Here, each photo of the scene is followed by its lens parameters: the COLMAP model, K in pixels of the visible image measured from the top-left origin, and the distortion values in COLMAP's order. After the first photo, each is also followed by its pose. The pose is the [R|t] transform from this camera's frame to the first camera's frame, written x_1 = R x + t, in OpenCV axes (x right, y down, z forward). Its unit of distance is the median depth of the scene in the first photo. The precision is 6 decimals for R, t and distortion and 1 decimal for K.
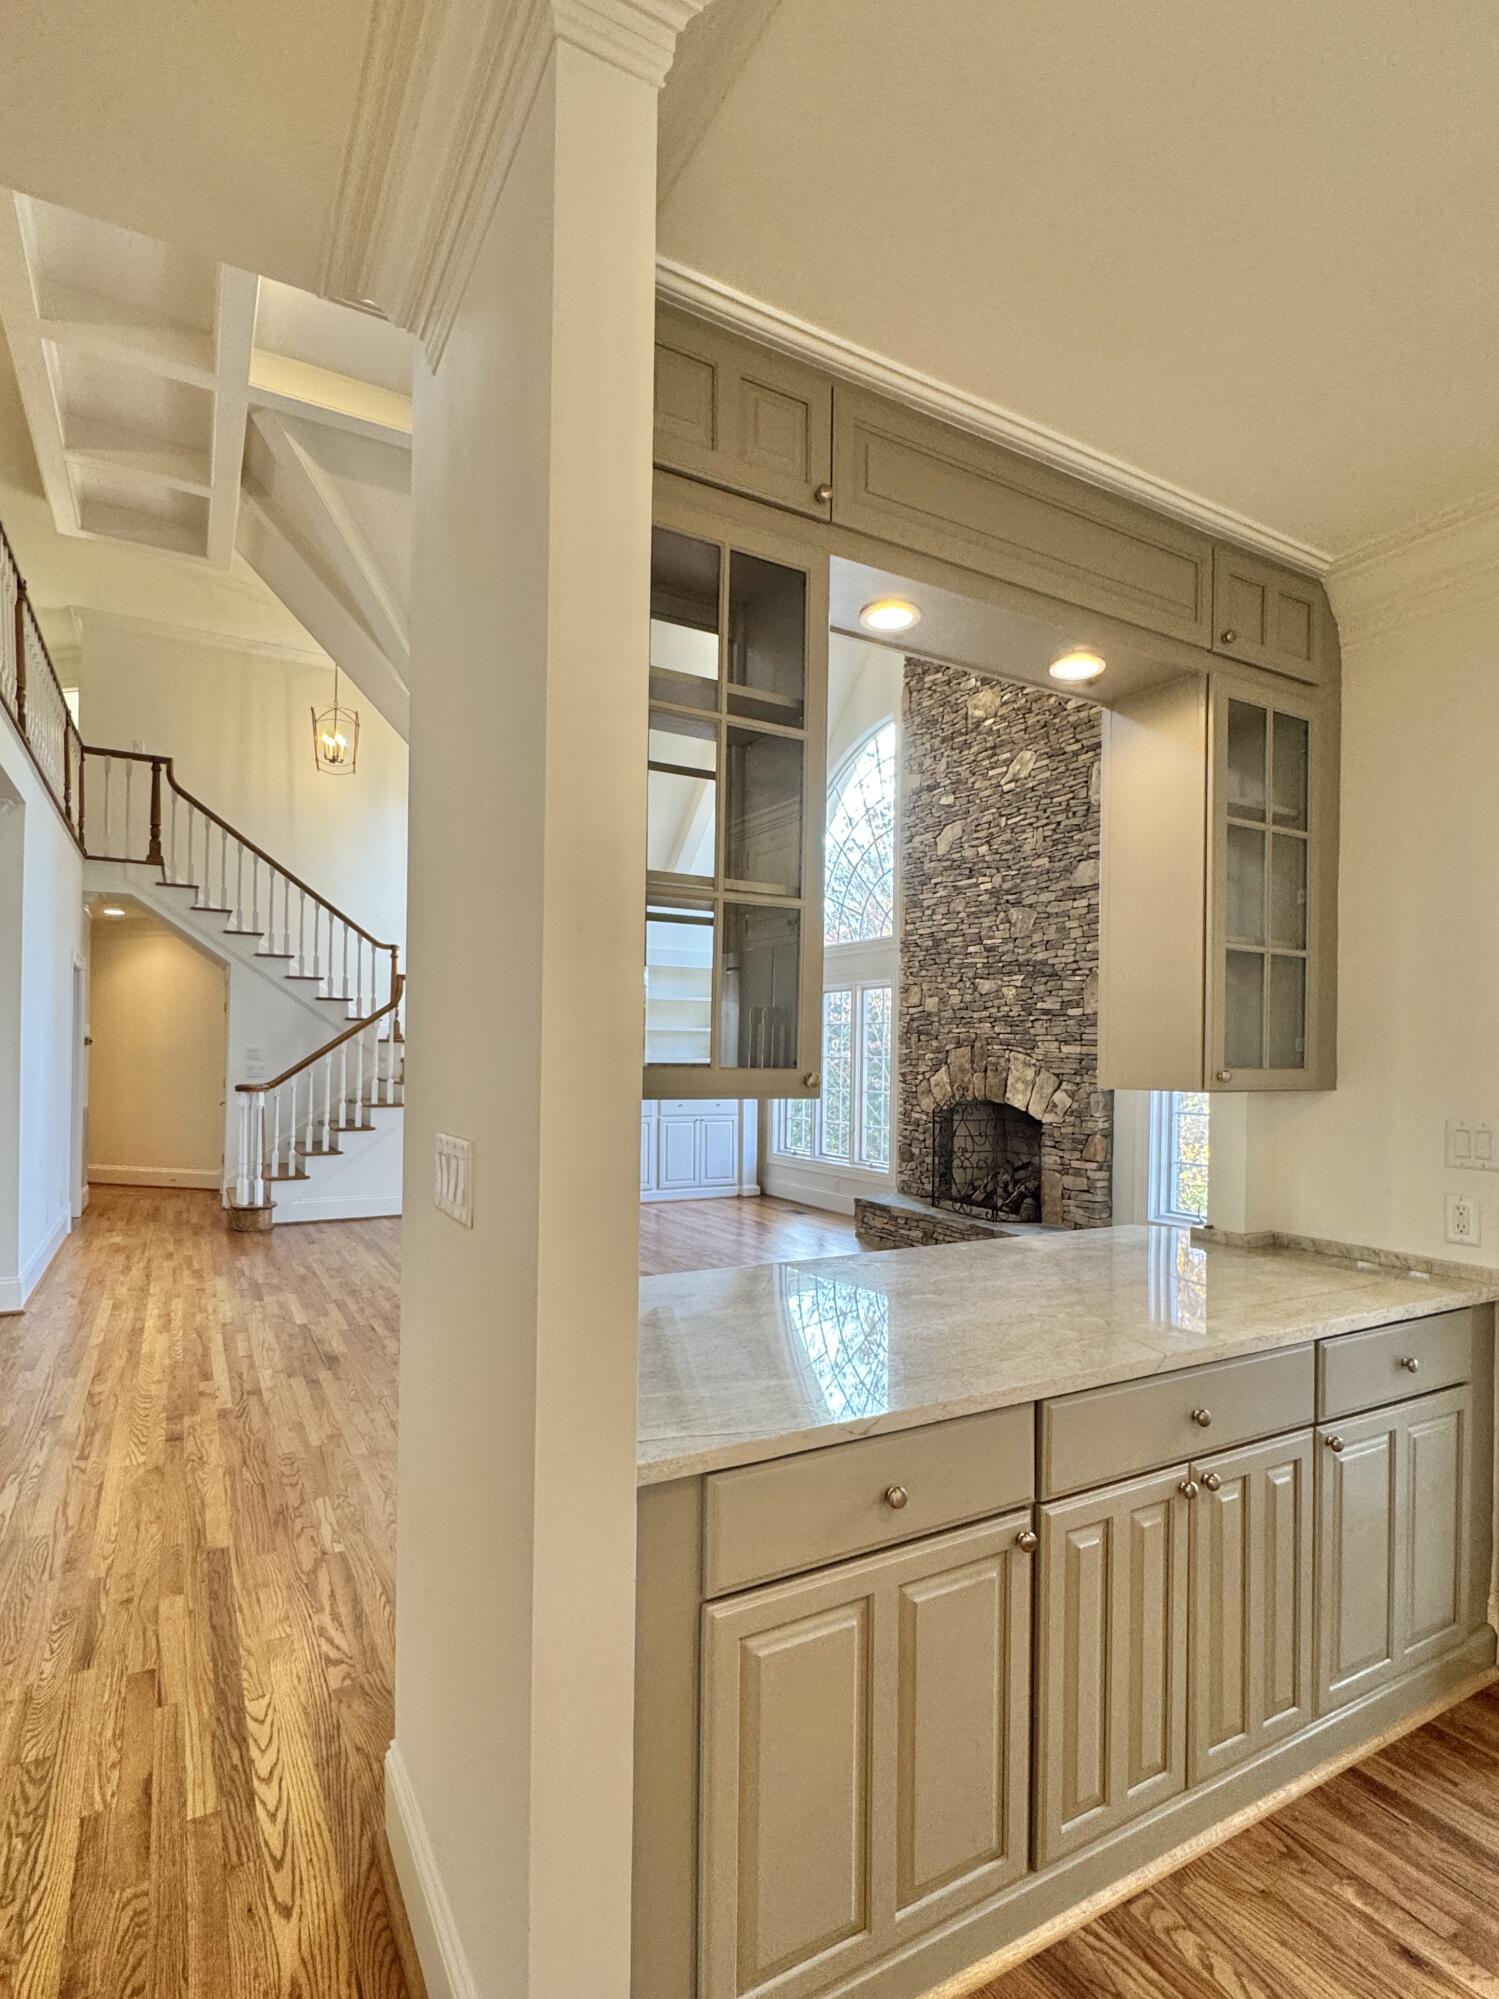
lens RADIAL K [[1000.5, 0, 750.5], [0, 1000.5, 1047.8], [0, 0, 1]] dist [-0.000207, -0.000019]
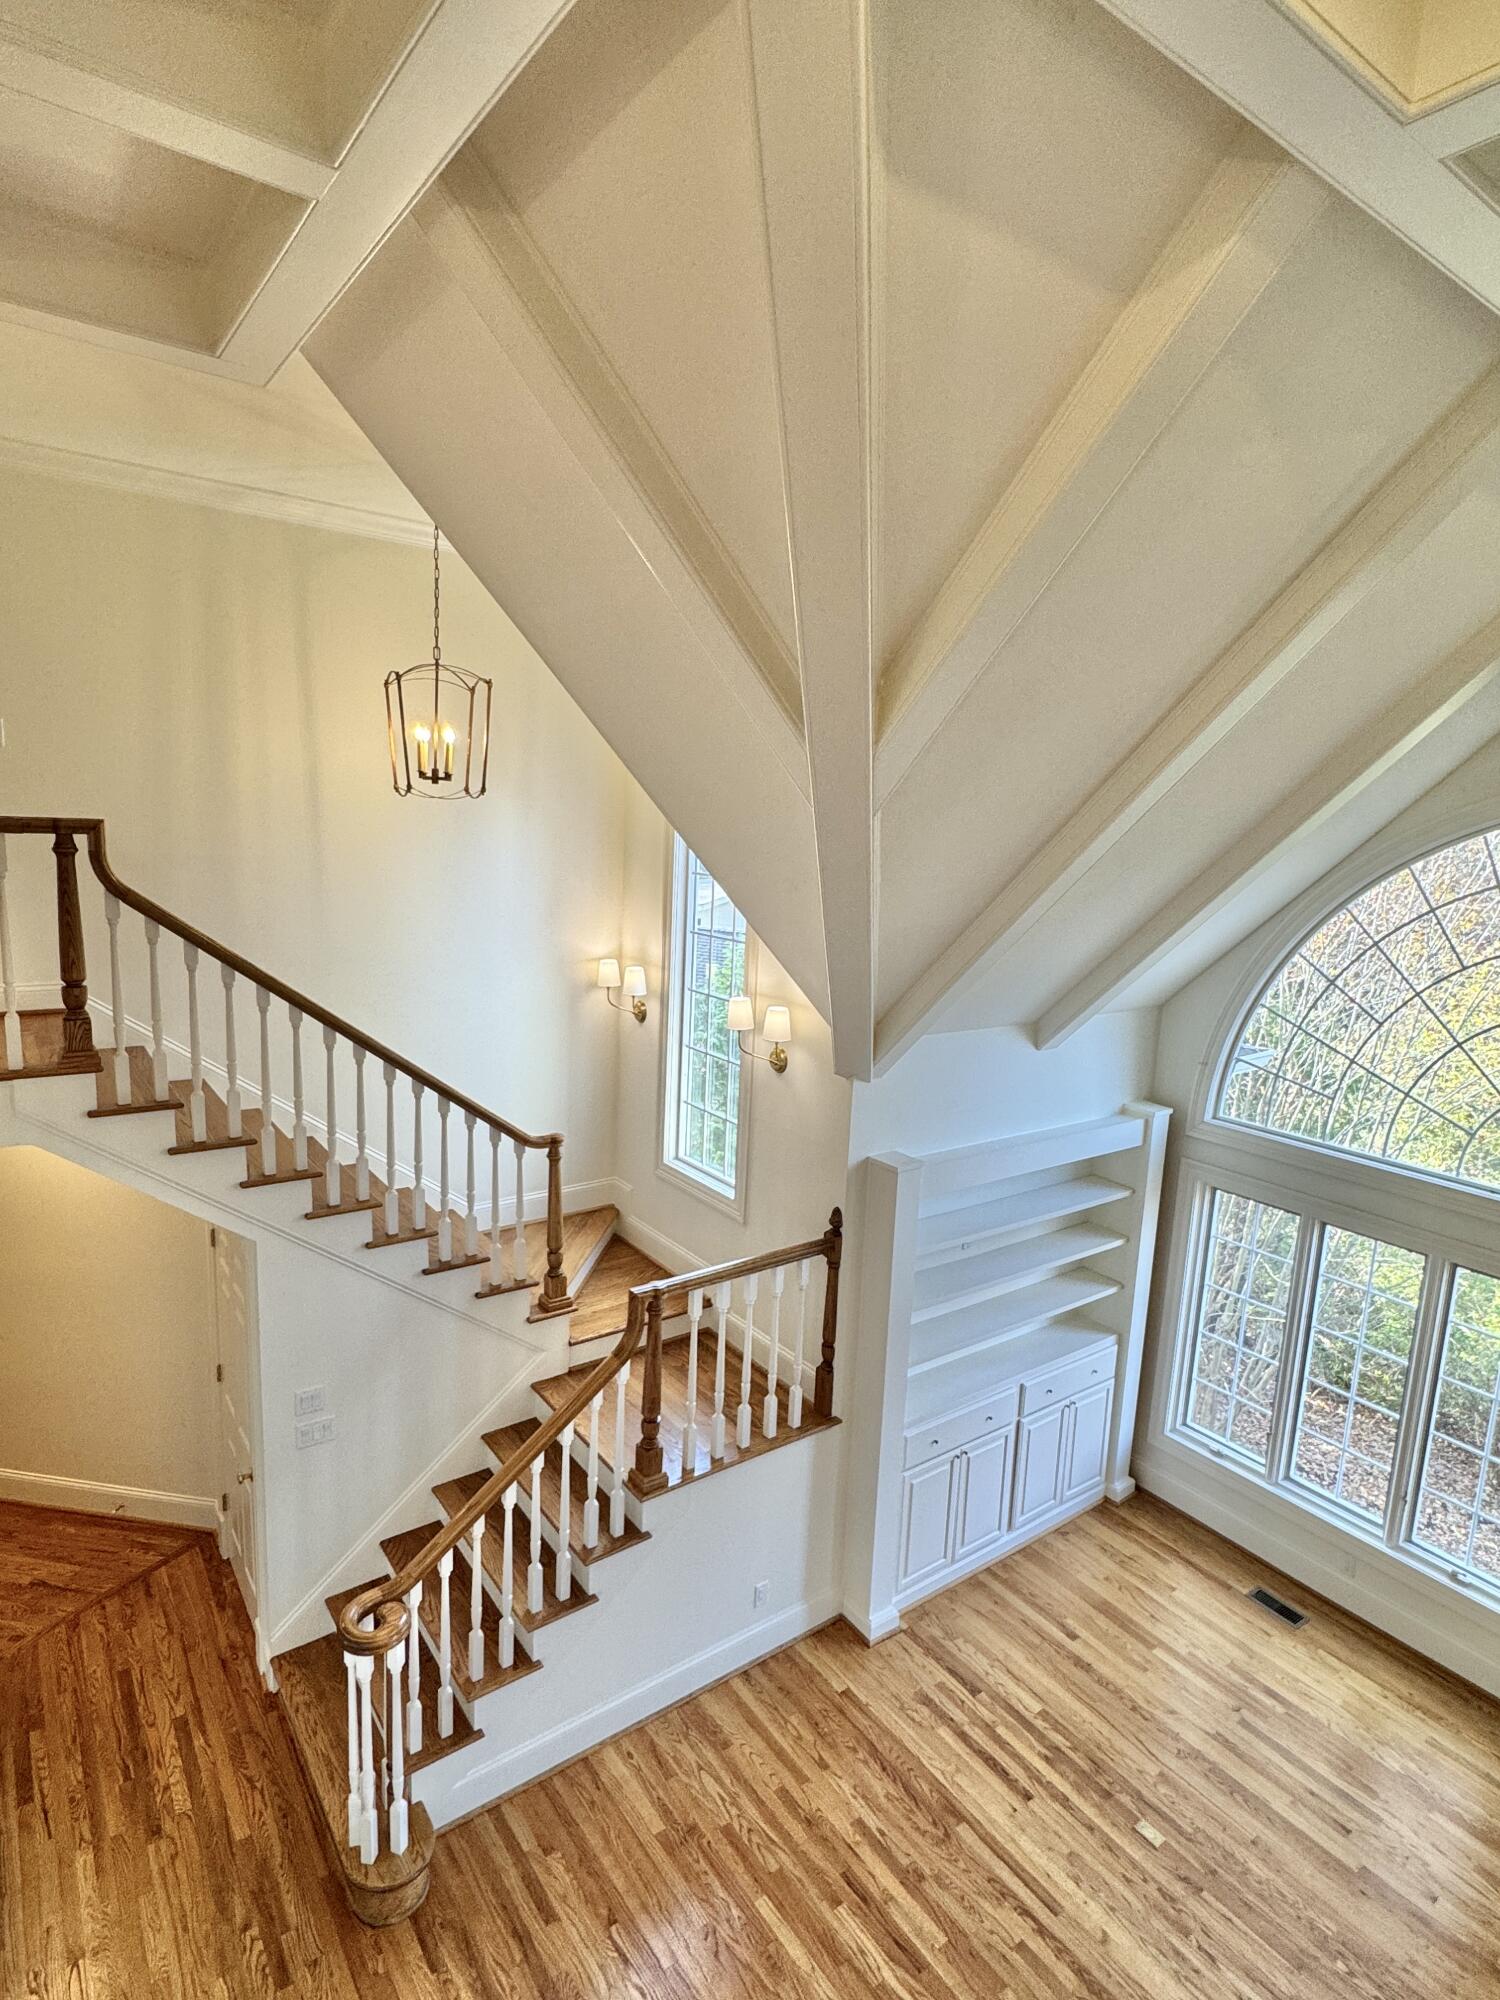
lens RADIAL K [[1065.4, 0, 746.5], [0, 1065.4, 1003.6], [0, 0, 1]] dist [-0.000681, -0.000288]
pose [[0.993395, 0.012497, 0.114064, -0.343010], [-0.032875, 0.983379, 0.178566, -0.290680], [-0.109936, -0.181137, 0.977294, 0.494609]]
